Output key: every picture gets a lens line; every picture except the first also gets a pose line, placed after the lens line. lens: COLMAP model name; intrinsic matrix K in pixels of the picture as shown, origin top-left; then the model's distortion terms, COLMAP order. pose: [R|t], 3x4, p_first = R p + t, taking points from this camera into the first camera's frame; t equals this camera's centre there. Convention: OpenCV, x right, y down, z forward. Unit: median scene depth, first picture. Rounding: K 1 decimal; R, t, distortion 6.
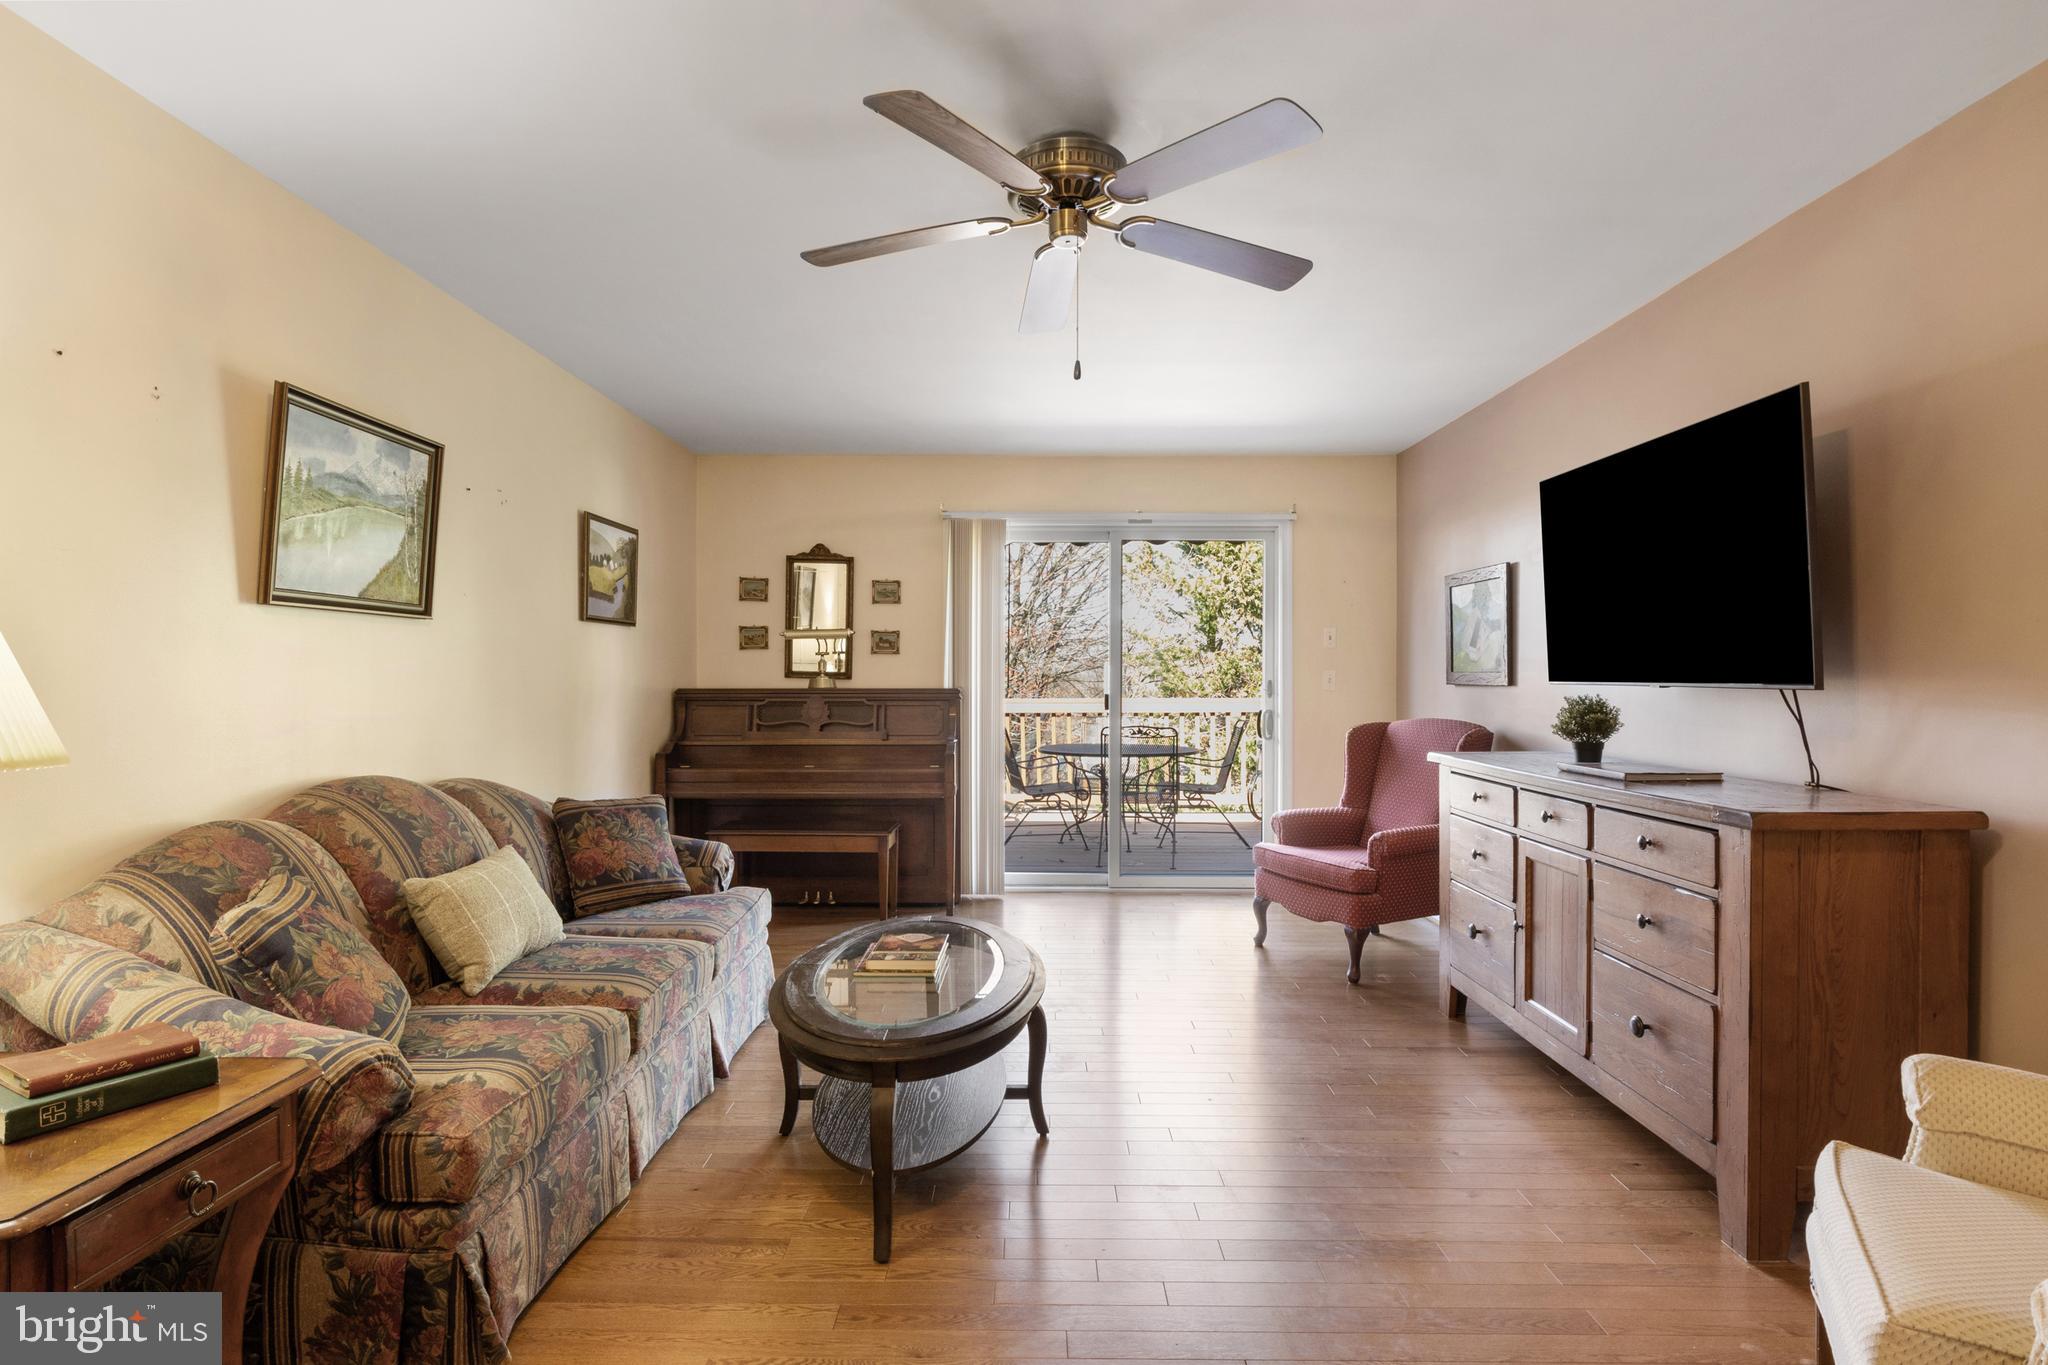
lens RADIAL K [[1026.4, 0, 1014.9], [0, 1026.4, 696.1], [0, 0, 1]] dist [-0.008746, -0.000321]
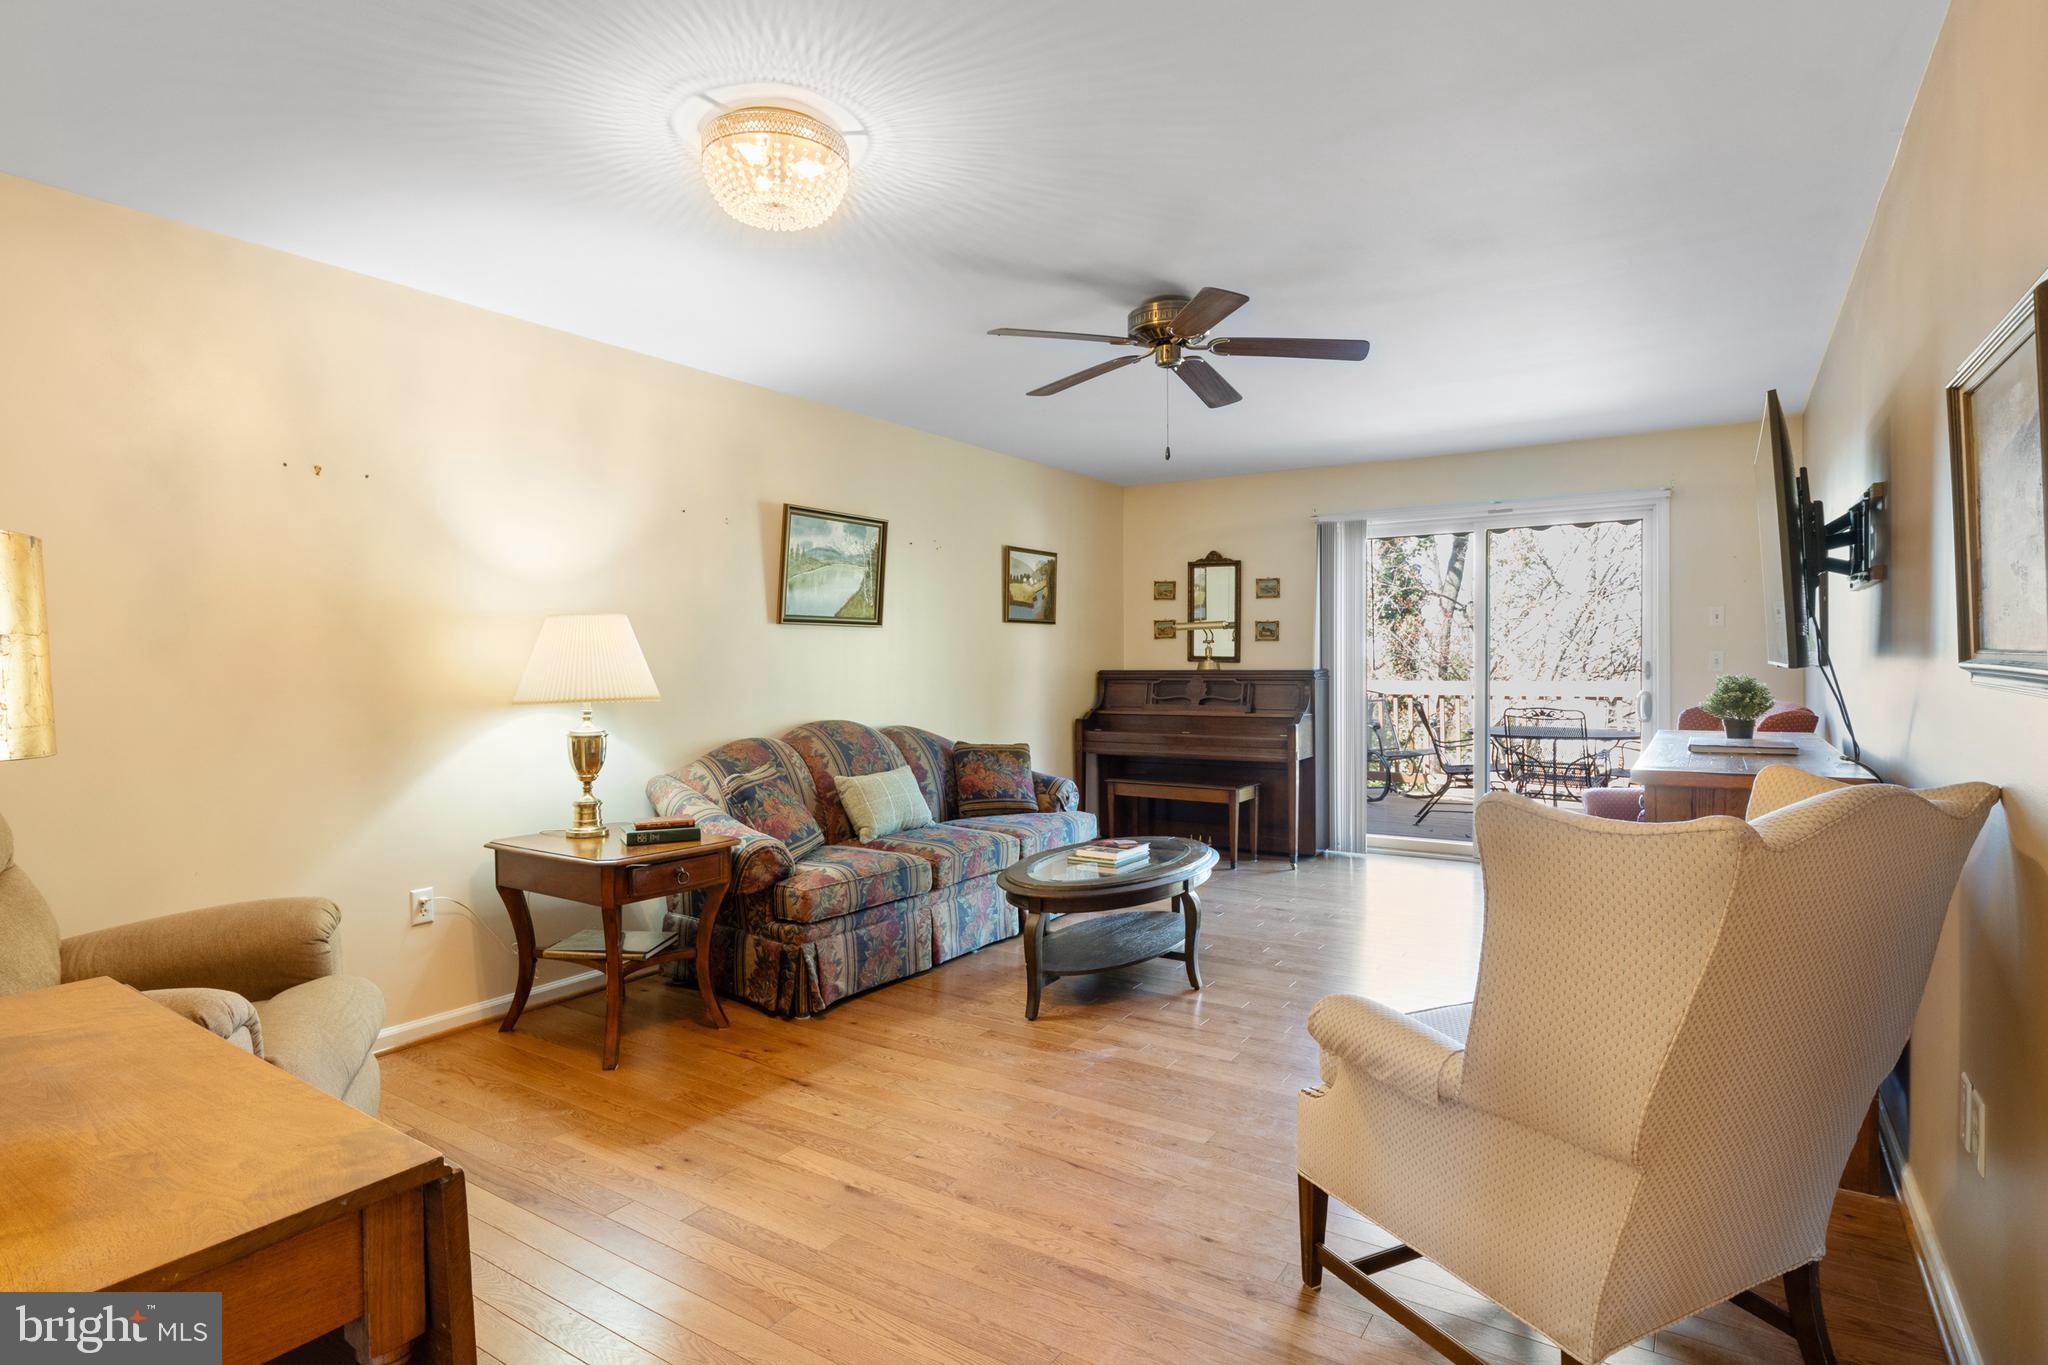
lens RADIAL K [[1026.4, 0, 1029.0], [0, 1026.4, 667.6], [0, 0, 1]] dist [-0.008746, -0.000321]
pose [[0.849123, -0.002054, -0.528191, 0.548223], [-0.004129, 0.999936, -0.010526, 0.006356], [0.528178, 0.011119, 0.849061, -0.295993]]
